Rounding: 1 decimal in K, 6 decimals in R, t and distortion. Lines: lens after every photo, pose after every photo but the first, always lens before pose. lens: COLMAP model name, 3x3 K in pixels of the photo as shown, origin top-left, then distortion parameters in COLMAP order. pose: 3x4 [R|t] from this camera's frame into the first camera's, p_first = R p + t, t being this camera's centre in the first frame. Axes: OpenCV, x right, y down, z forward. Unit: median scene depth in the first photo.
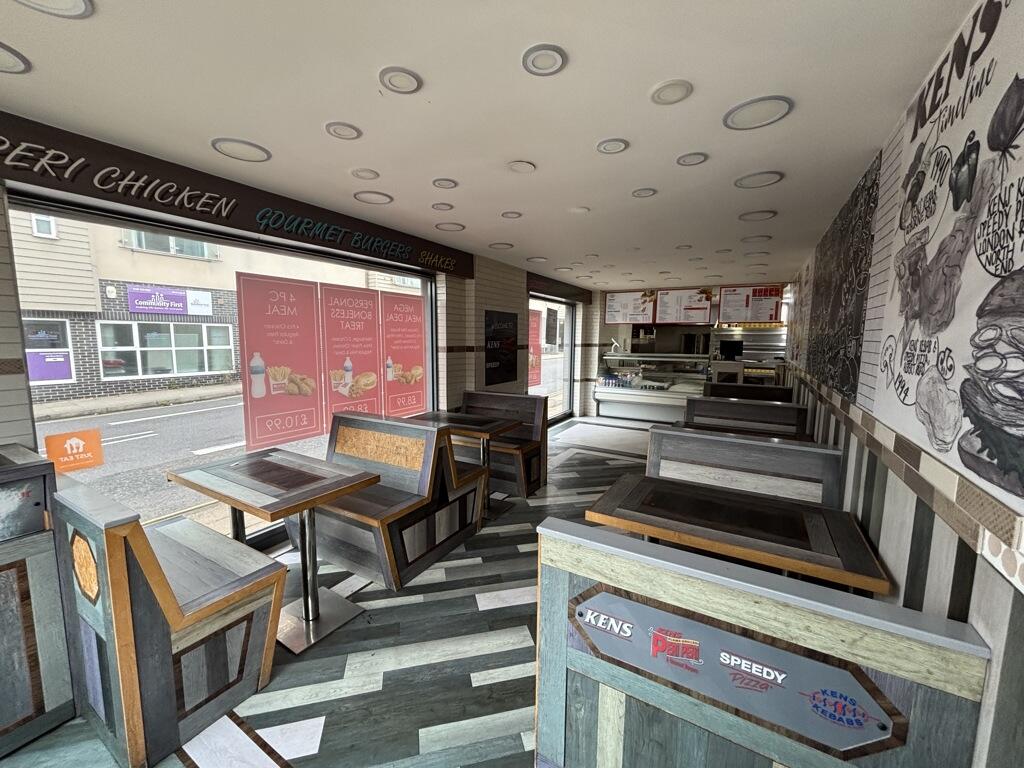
lens RADIAL K [[414.4, 0, 510.7], [0, 414.4, 379.5], [0, 0, 1]] dist [0.001954, -0.000051]
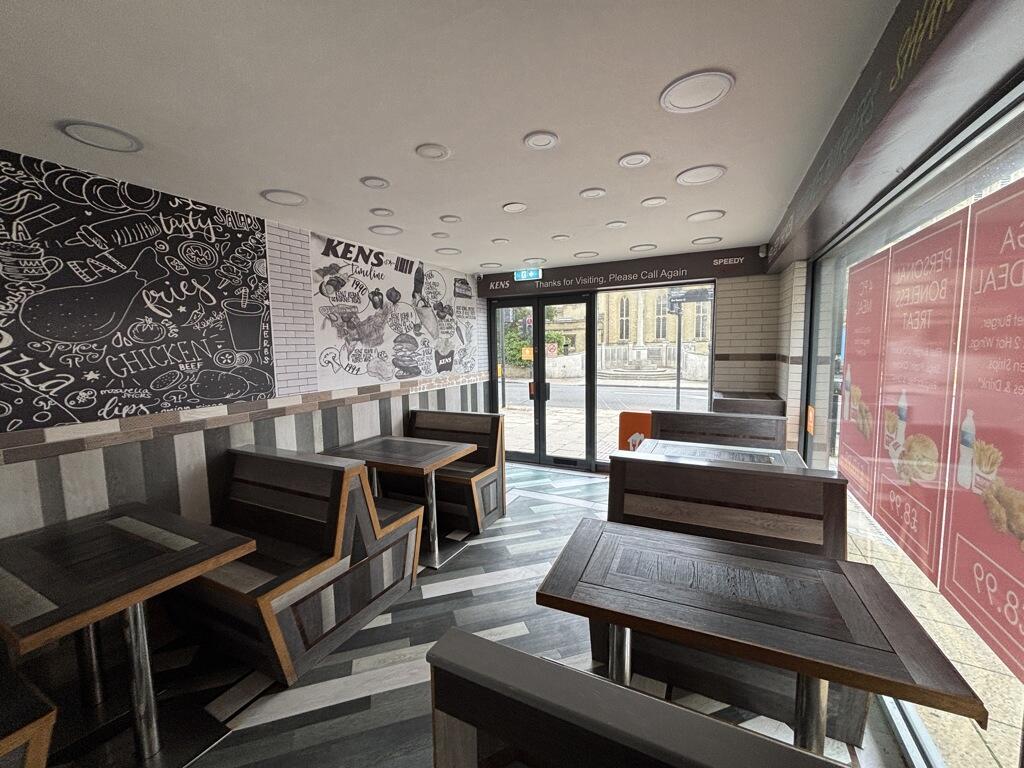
lens RADIAL K [[414.4, 0, 513.1], [0, 414.4, 378.8], [0, 0, 1]] dist [0.001954, -0.000051]
pose [[-0.997409, 0.015697, -0.070204, 0.104769], [0.002467, 0.982792, 0.184701, -0.208541], [0.071896, 0.184049, -0.980284, 1.951301]]
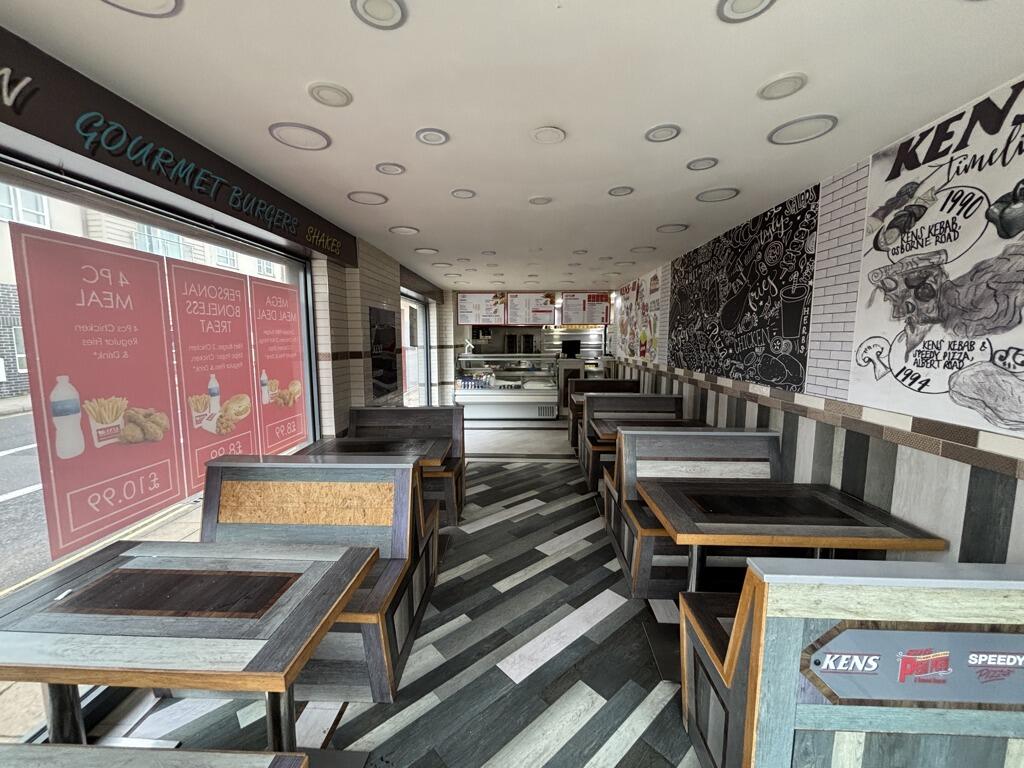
lens RADIAL K [[414.4, 0, 510.8], [0, 414.4, 380.1], [0, 0, 1]] dist [0.001954, -0.000051]
pose [[0.881101, -0.058805, 0.469258, -0.390723], [0.058205, 0.998180, 0.015798, -0.037814], [-0.469332, 0.013394, 0.882920, 0.268212]]
